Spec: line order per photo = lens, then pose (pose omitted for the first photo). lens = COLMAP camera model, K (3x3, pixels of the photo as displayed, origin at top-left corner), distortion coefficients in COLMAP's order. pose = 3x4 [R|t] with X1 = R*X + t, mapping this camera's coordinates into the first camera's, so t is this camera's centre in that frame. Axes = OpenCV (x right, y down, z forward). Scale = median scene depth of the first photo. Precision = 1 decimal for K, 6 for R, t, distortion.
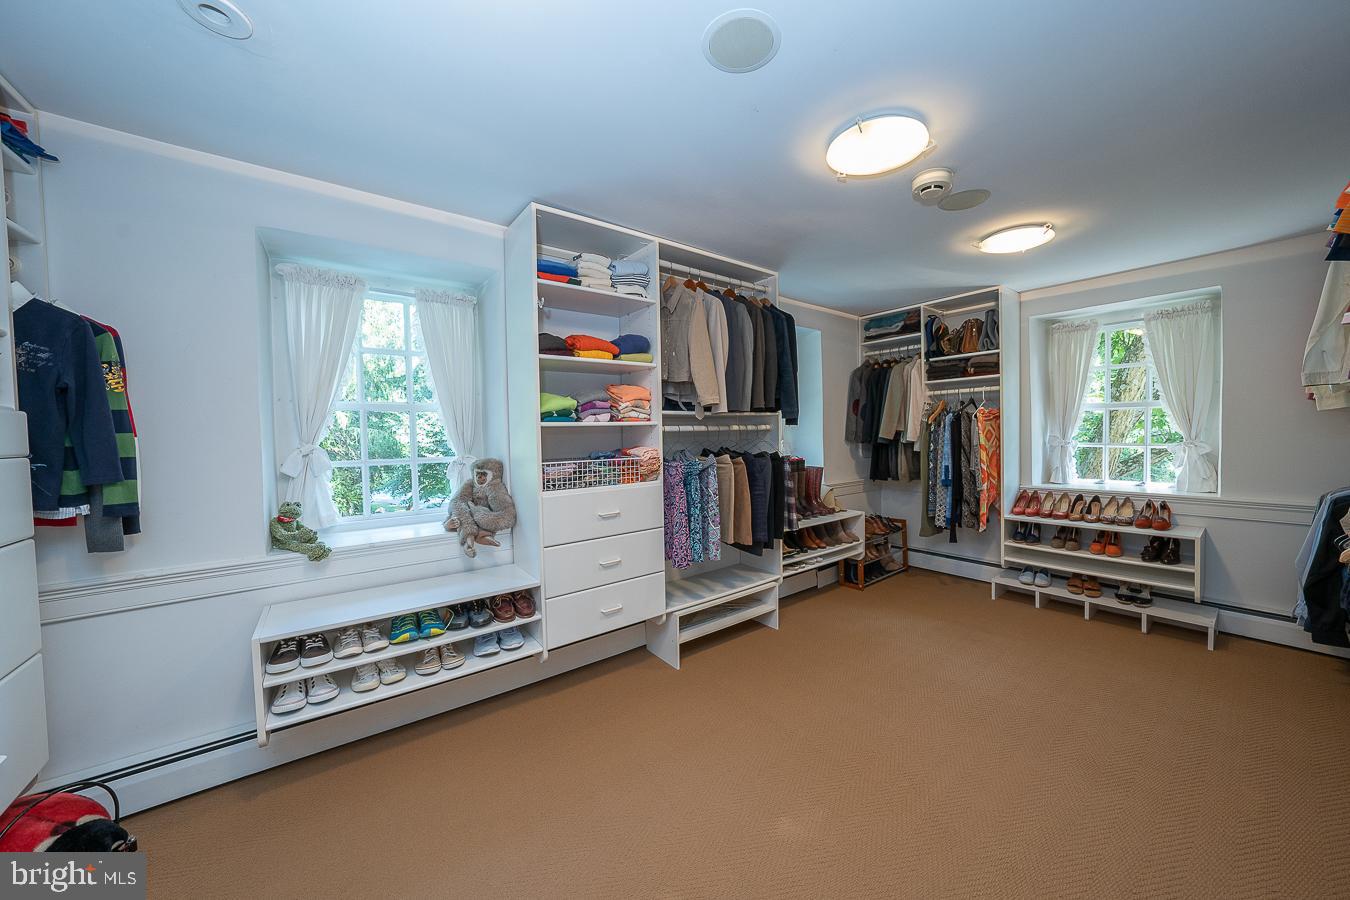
lens RADIAL K [[467.4, 0, 679.8], [0, 467.4, 447.8], [0, 0, 1]] dist [-0.014752, 0.000454]
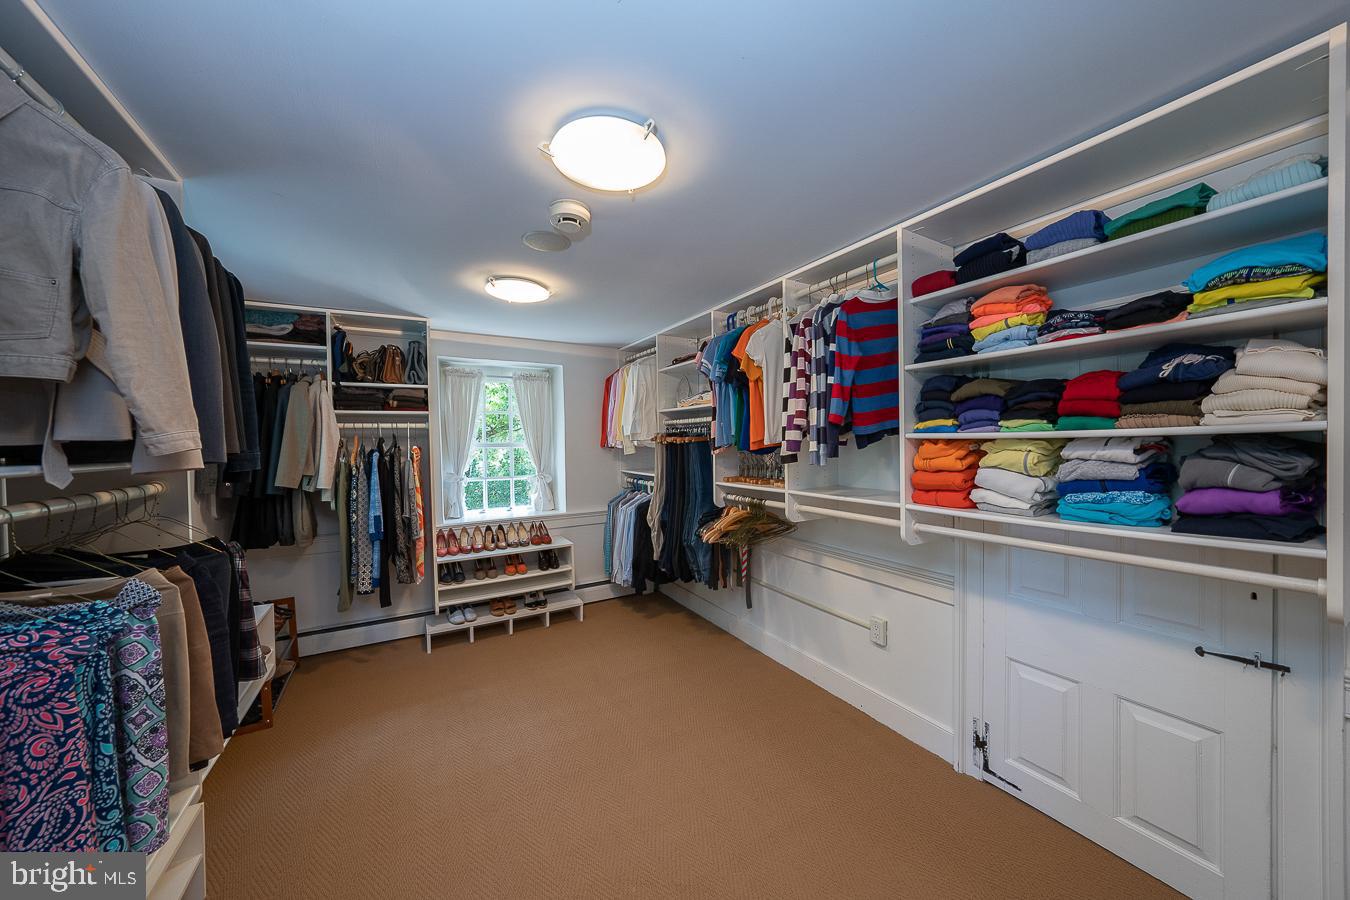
lens RADIAL K [[467.4, 0, 681.8], [0, 467.4, 449.3], [0, 0, 1]] dist [-0.014752, 0.000454]
pose [[0.129486, 0.002699, 0.991578, -0.180643], [0.045822, 0.998912, -0.008702, -0.049218], [-0.990522, 0.046563, 0.129222, 0.363842]]
